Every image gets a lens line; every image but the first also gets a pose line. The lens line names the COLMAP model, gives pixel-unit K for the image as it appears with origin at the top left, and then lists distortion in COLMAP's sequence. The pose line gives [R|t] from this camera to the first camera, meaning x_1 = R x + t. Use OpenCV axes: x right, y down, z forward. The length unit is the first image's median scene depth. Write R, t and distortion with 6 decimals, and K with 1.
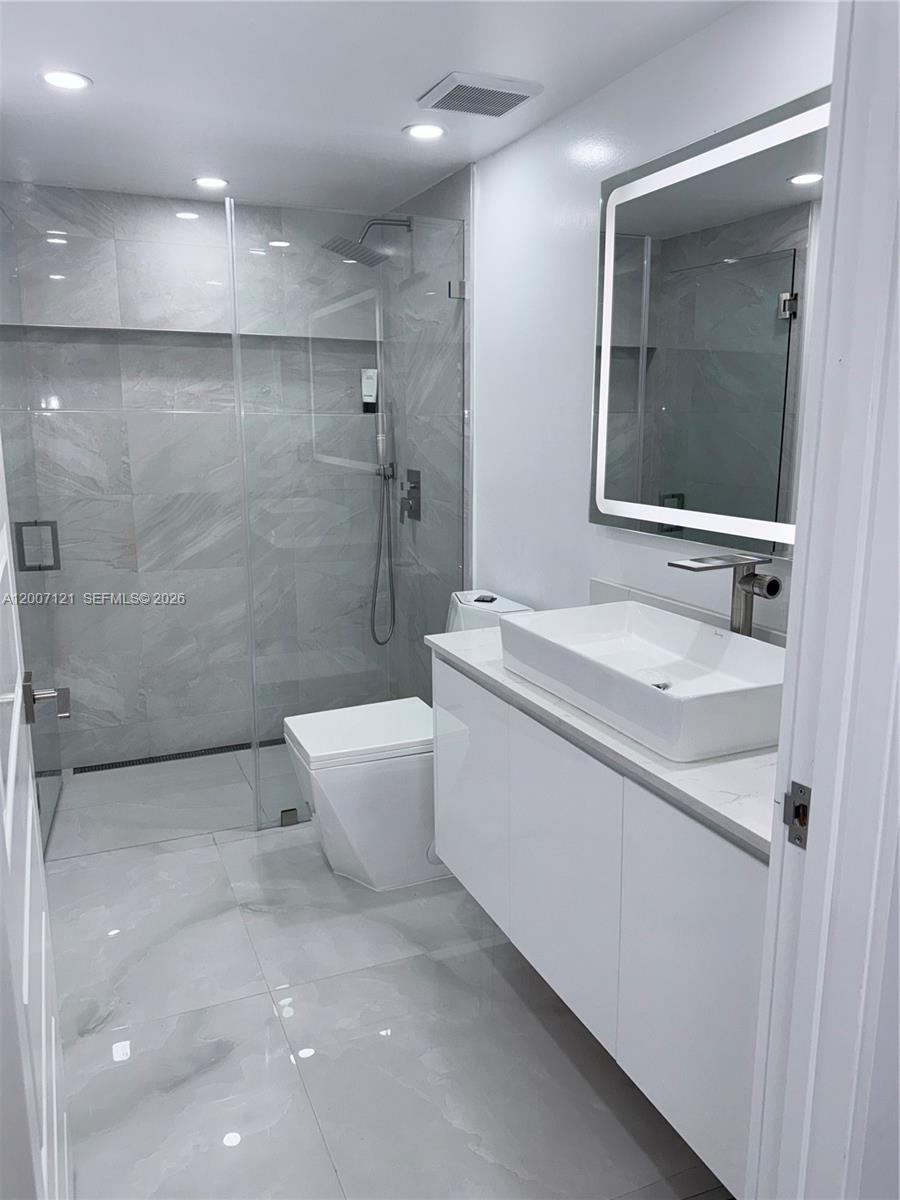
lens RADIAL K [[870.5, 0, 450.0], [0, 870.5, 600.0], [0, 0, 1]] dist [0.133900, -0.257423]
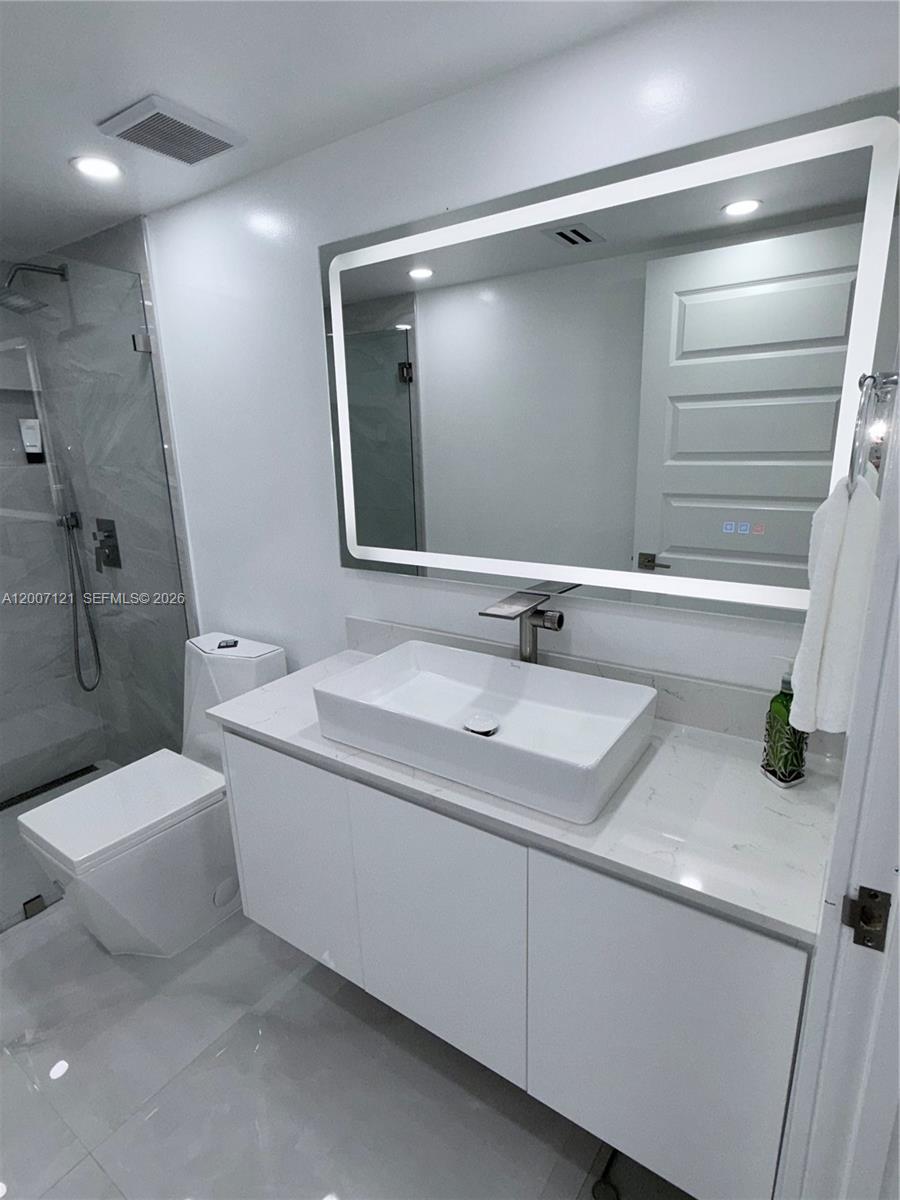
lens RADIAL K [[614.1, 0, 450.0], [0, 614.1, 600.0], [0, 0, 1]] dist [0.001321, 0.000680]
pose [[0.848069, -0.151492, 0.507769, -0.100092], [0.130709, 0.988458, 0.076595, -0.075018], [-0.513512, 0.001412, 0.858081, 0.233229]]
